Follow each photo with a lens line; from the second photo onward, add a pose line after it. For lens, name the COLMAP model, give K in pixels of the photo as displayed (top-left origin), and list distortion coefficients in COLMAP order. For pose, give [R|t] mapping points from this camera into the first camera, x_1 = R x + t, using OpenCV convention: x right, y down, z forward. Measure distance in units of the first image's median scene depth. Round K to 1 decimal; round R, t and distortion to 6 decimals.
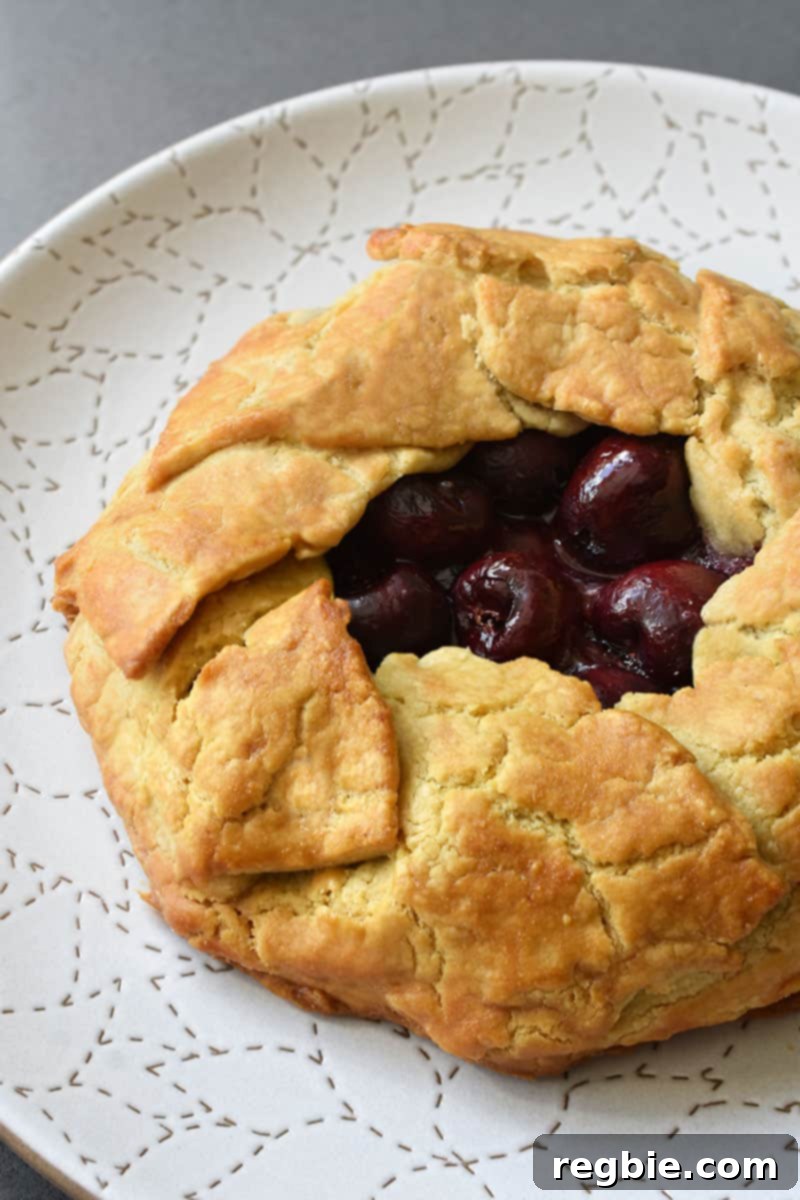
lens RADIAL K [[1973.8, 0, 400.0], [0, 1973.8, 600.0], [0, 0, 1]] dist [0.006861, -0.009019]
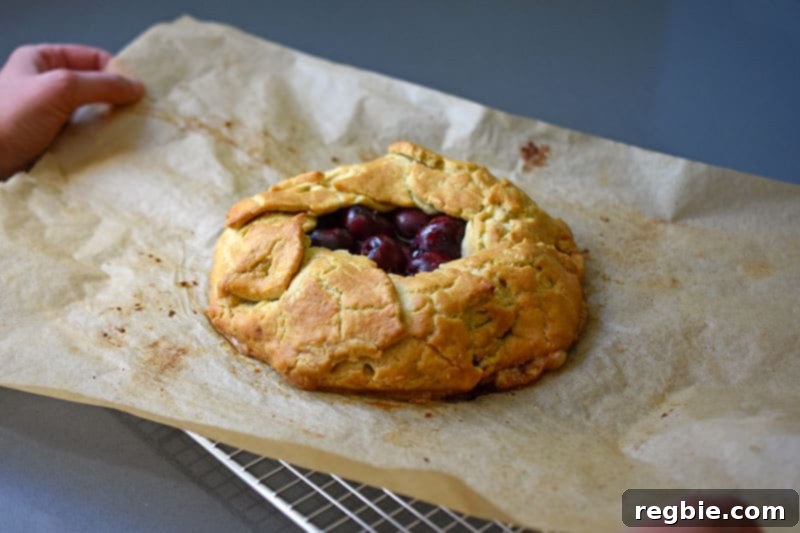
lens RADIAL K [[1315.9, 0, 400.0], [0, 1315.9, 266.5], [0, 0, 1]] dist [0.006861, -0.009019]
pose [[0.920012, 0.233509, -0.314725, 0.720646], [-0.323932, 0.905116, -0.275379, 0.551971], [0.220559, 0.355302, 0.908358, -0.647731]]
